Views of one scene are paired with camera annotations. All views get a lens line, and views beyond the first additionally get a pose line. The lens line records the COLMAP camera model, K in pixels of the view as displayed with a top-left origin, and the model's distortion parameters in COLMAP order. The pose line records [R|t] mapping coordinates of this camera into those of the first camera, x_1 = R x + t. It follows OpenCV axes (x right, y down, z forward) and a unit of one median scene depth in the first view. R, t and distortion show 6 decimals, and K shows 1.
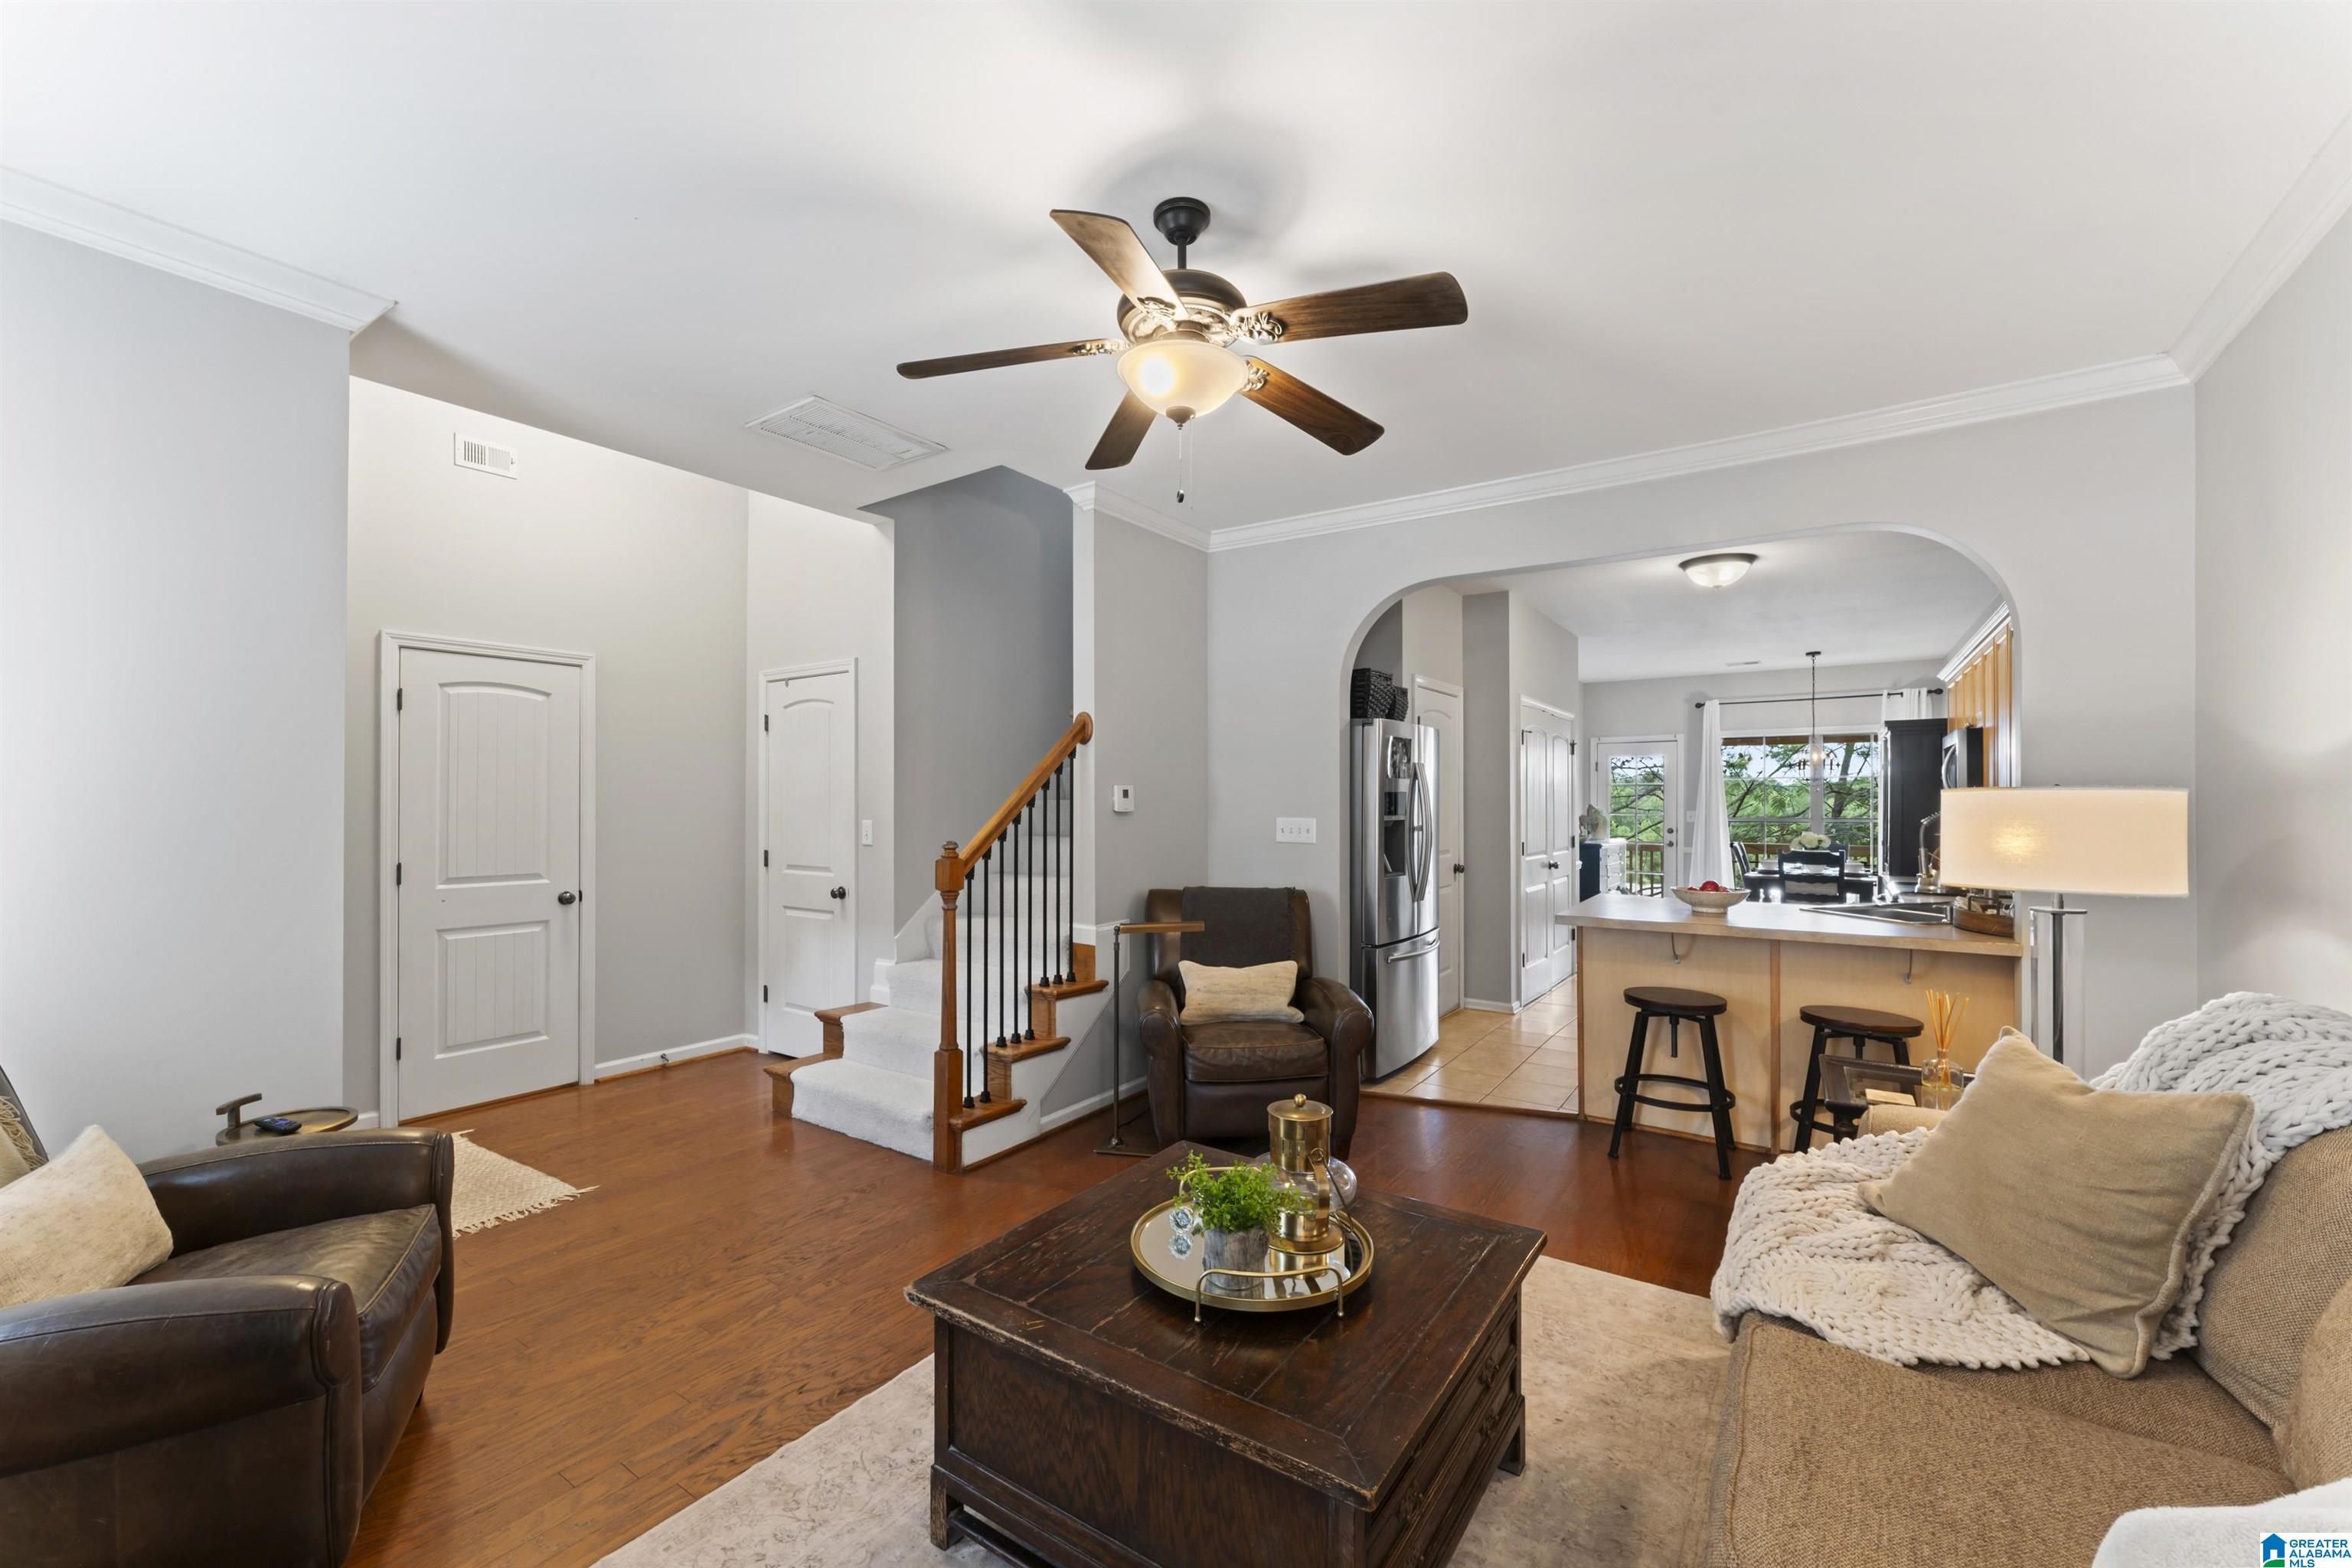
lens RADIAL K [[962.8, 0, 1173.2], [0, 962.8, 789.7], [0, 0, 1]] dist [-0.002128, -0.000089]
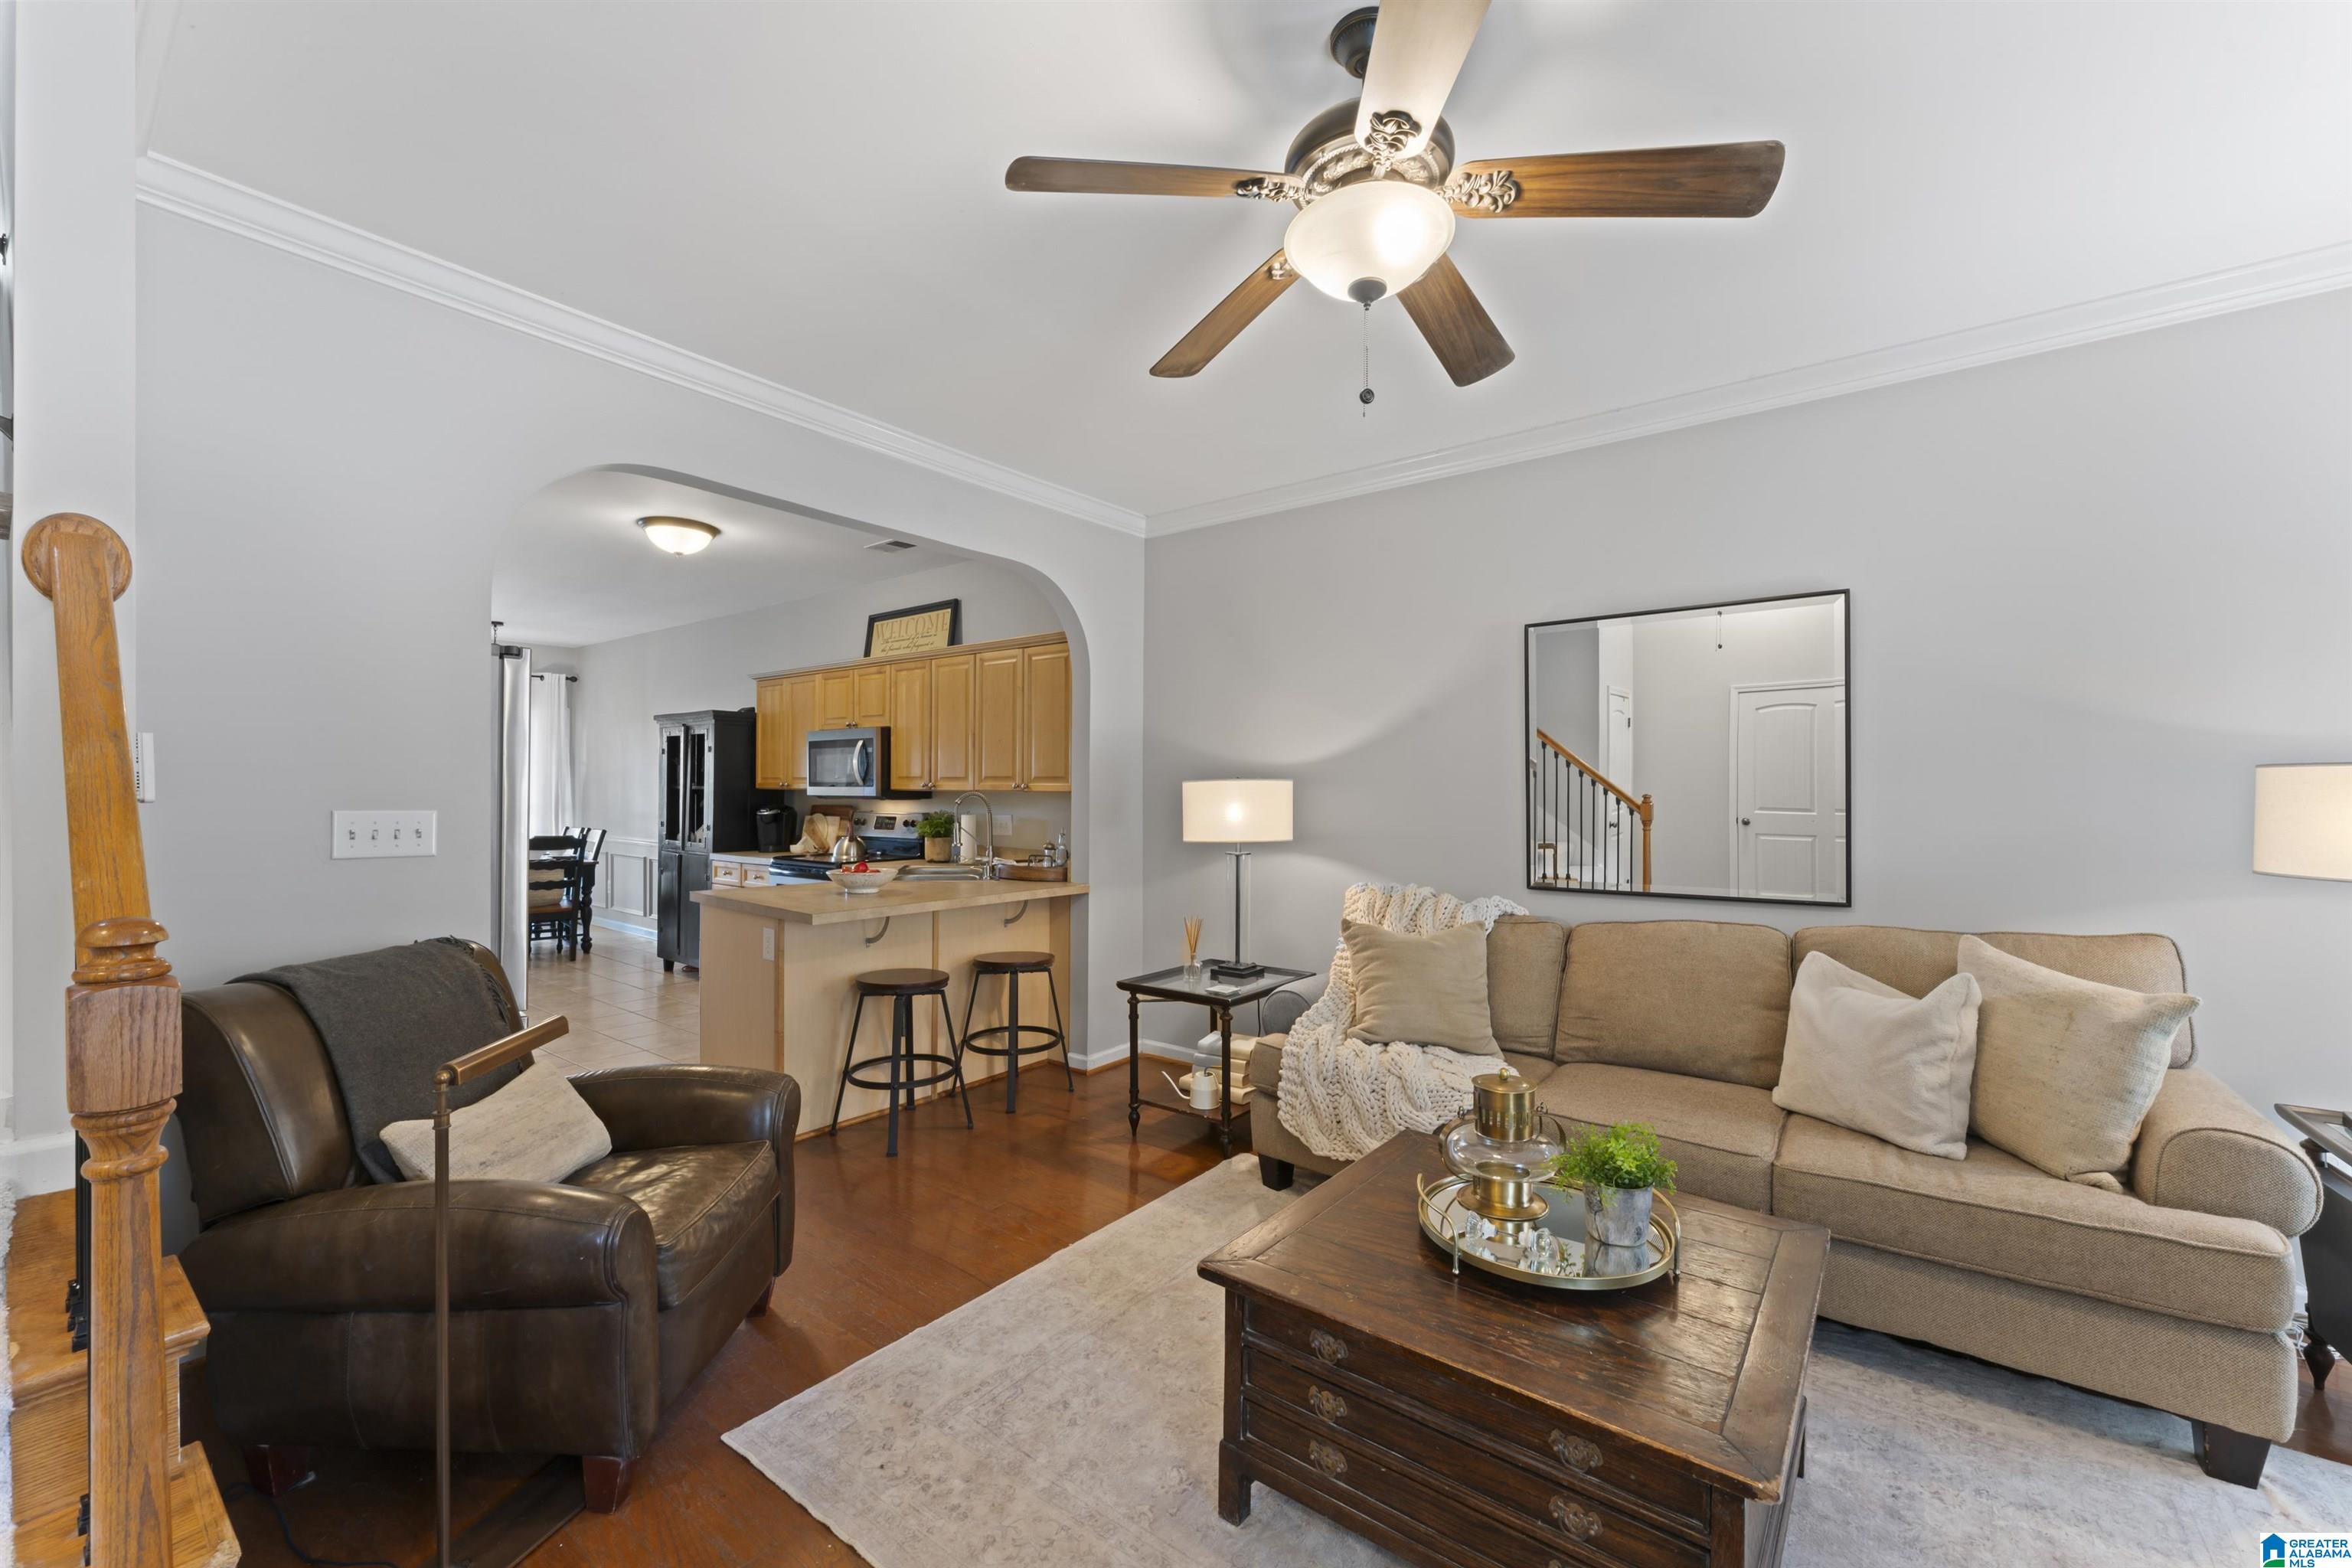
lens RADIAL K [[951.8, 0, 1160.3], [0, 951.8, 804.3], [0, 0, 1]] dist [-0.001125, -0.000063]
pose [[0.052569, -0.008418, 0.998582, -0.378697], [-0.021989, 0.999712, 0.009585, 0.011758], [-0.998375, -0.022462, 0.052369, 0.548118]]
